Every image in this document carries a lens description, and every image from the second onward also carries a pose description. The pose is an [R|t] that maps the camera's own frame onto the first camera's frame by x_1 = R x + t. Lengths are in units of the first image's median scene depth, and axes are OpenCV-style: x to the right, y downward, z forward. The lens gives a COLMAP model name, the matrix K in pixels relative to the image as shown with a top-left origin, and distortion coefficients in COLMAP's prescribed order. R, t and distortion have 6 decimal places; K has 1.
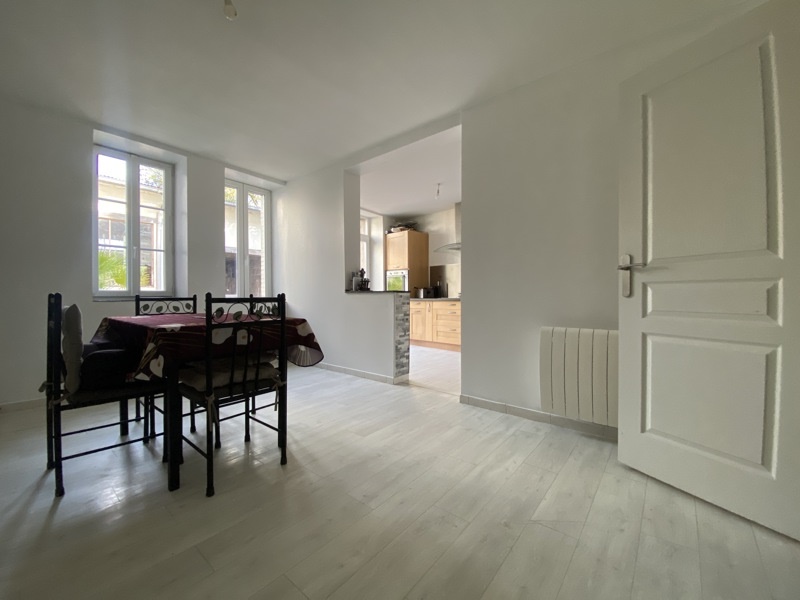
lens RADIAL K [[326.3, 0, 400.0], [0, 326.3, 300.0], [0, 0, 1]] dist [-0.000476, -0.015586]
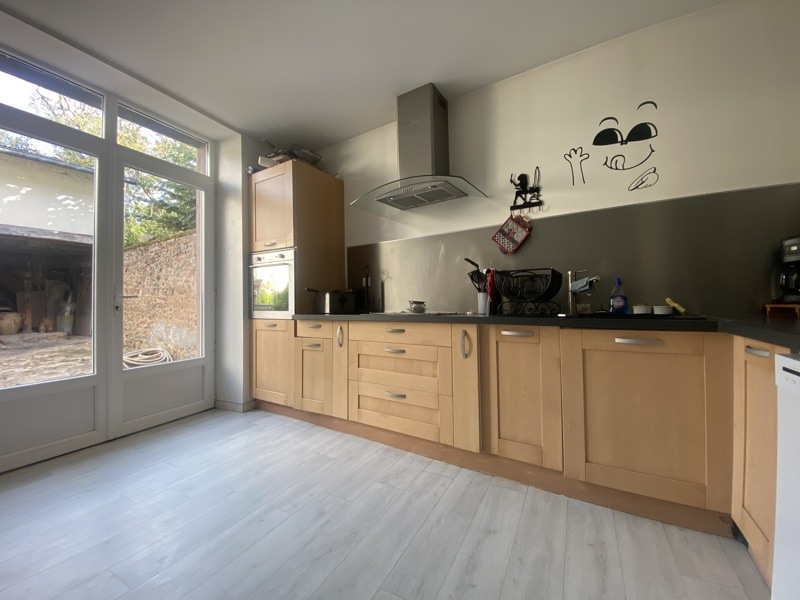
lens RADIAL K [[326.3, 0, 400.0], [0, 326.3, 300.0], [0, 0, 1]] dist [-0.000476, -0.015586]
pose [[0.980016, -0.005344, 0.198848, 0.075642], [0.009992, 0.999700, -0.022381, -0.013168], [-0.198668, 0.023921, 0.979775, 0.535373]]
